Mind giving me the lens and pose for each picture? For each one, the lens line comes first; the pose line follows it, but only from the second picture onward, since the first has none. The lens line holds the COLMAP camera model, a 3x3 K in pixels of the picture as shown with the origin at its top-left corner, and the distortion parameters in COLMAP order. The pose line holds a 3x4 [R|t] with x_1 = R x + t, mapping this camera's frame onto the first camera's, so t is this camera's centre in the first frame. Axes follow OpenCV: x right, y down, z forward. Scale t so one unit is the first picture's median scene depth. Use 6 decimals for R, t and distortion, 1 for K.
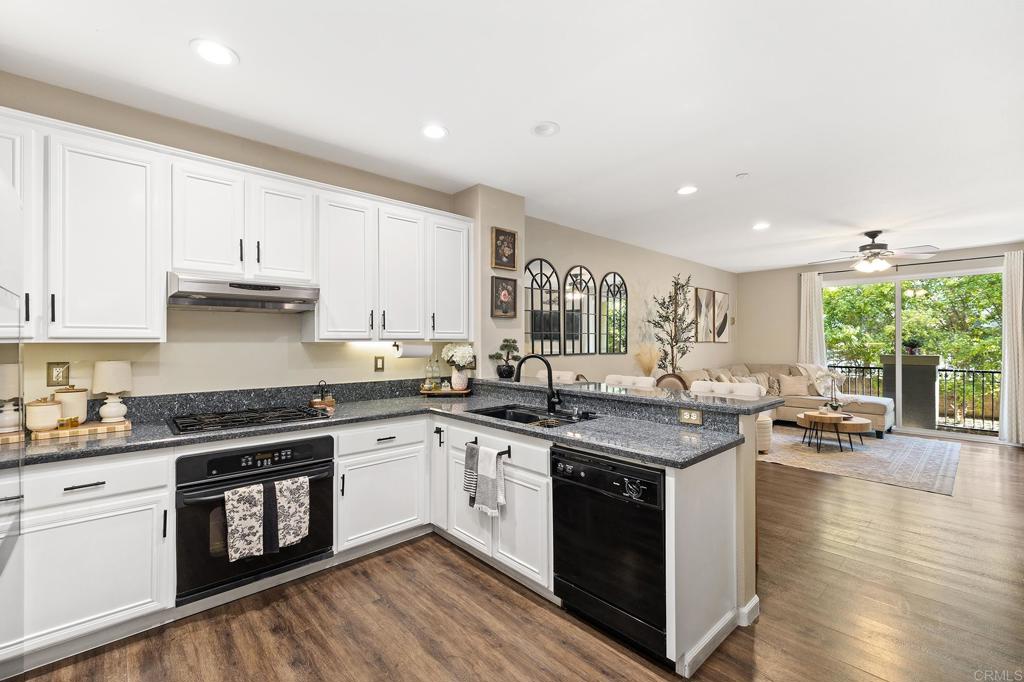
lens RADIAL K [[430.9, 0, 504.0], [0, 430.9, 339.8], [0, 0, 1]] dist [0.000228, 0.000266]
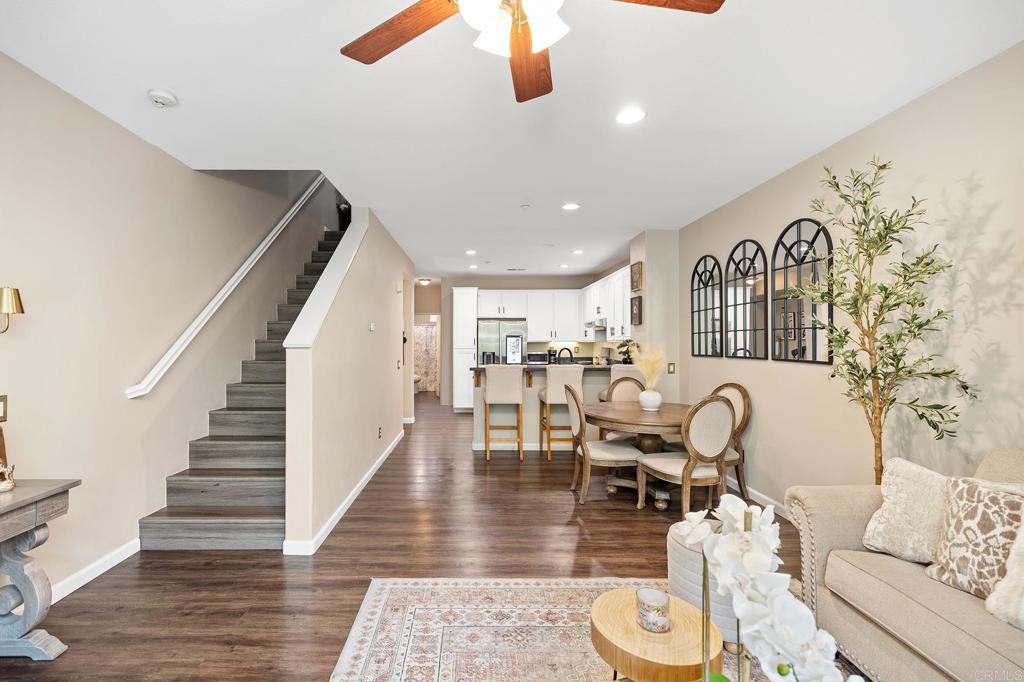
lens RADIAL K [[447.7, 0, 472.4], [0, 447.7, 339.5], [0, 0, 1]] dist [-0.000778, 0.000202]
pose [[-0.670775, -0.004187, -0.741649, 1.562150], [0.003399, 0.999956, -0.008719, 0.008808], [0.741653, -0.008369, -0.670732, 1.700245]]
